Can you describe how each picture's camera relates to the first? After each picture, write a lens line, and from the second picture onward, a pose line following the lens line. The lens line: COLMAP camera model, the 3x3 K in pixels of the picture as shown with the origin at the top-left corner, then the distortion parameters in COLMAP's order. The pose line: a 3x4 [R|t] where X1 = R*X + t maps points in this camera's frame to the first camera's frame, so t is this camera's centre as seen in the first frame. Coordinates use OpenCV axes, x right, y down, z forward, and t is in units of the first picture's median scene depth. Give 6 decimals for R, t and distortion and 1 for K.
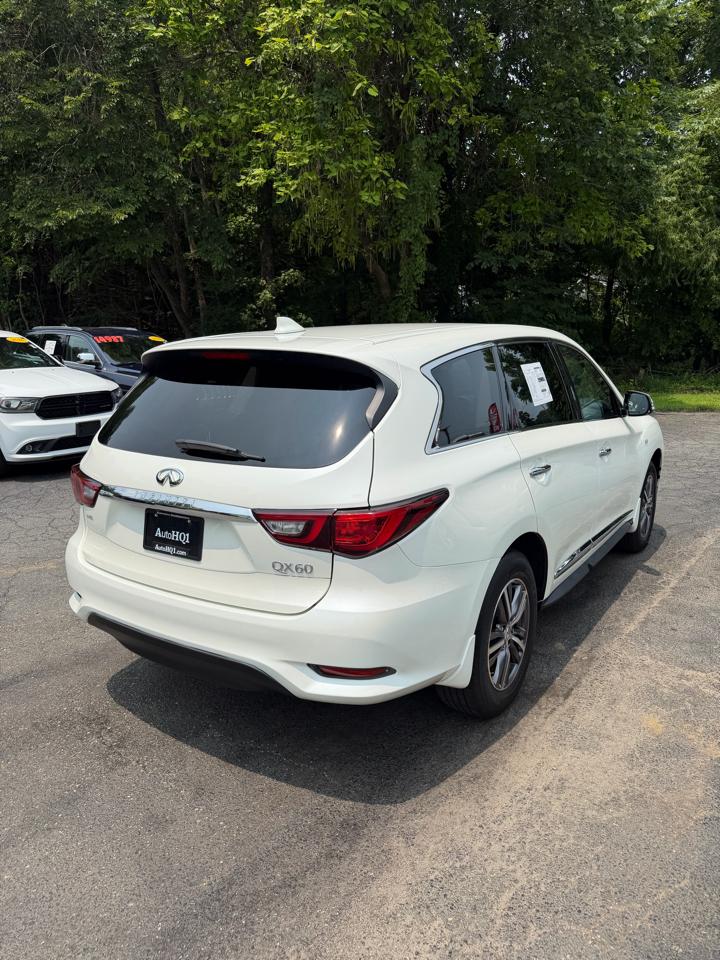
lens RADIAL K [[665.4, 0, 357.5], [0, 665.4, 487.7], [0, 0, 1]] dist [0.025004, -0.030306]
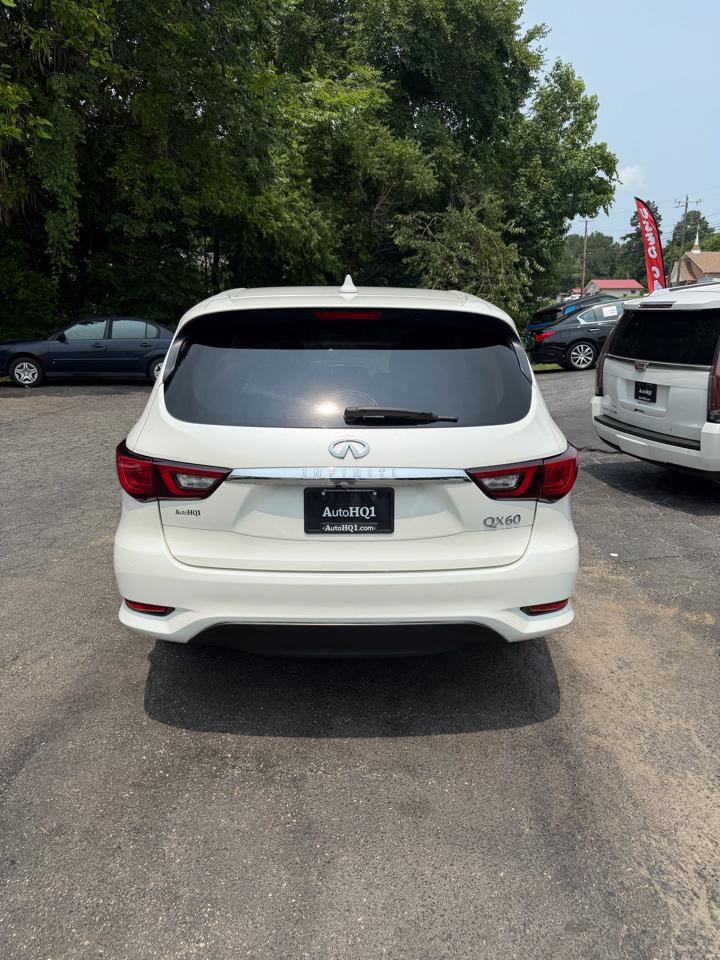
lens RADIAL K [[665.4, 0, 355.3], [0, 665.4, 484.8], [0, 0, 1]] dist [0.025004, -0.030306]
pose [[0.827142, -0.126509, 0.547569, -0.775936], [0.105180, 0.991965, 0.070298, -0.029671], [-0.552062, -0.000553, 0.833803, 0.234590]]
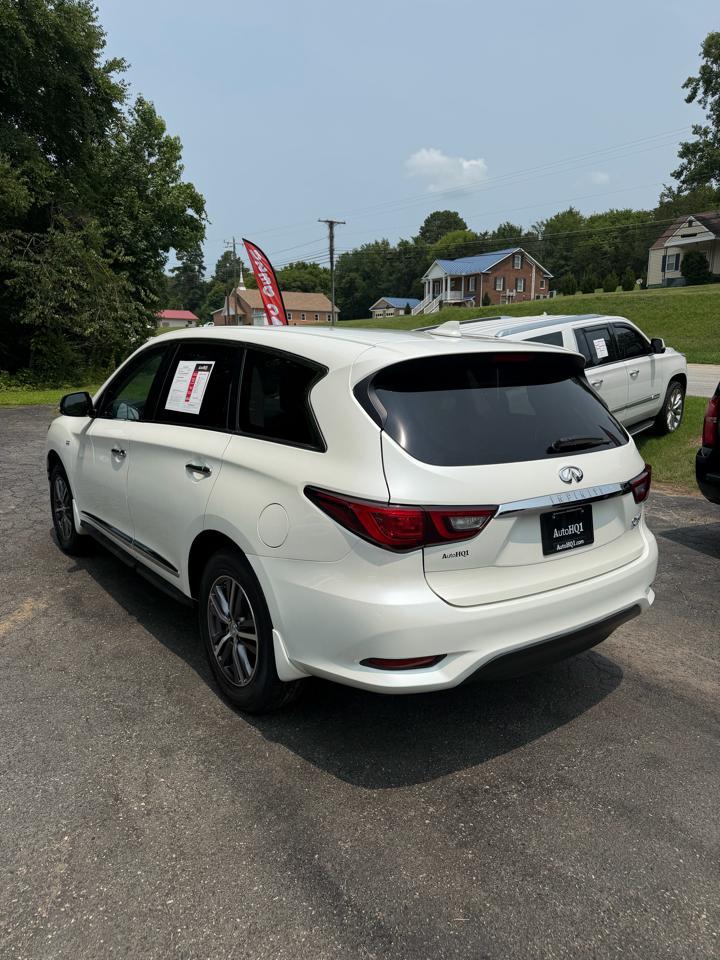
lens RADIAL K [[665.4, 0, 360.8], [0, 665.4, 481.3], [0, 0, 1]] dist [0.025004, -0.030306]
pose [[0.360218, -0.170328, 0.917187, -1.356545], [0.176929, 0.977819, 0.112100, -0.180749], [-0.915936, 0.121897, 0.382364, 0.898685]]
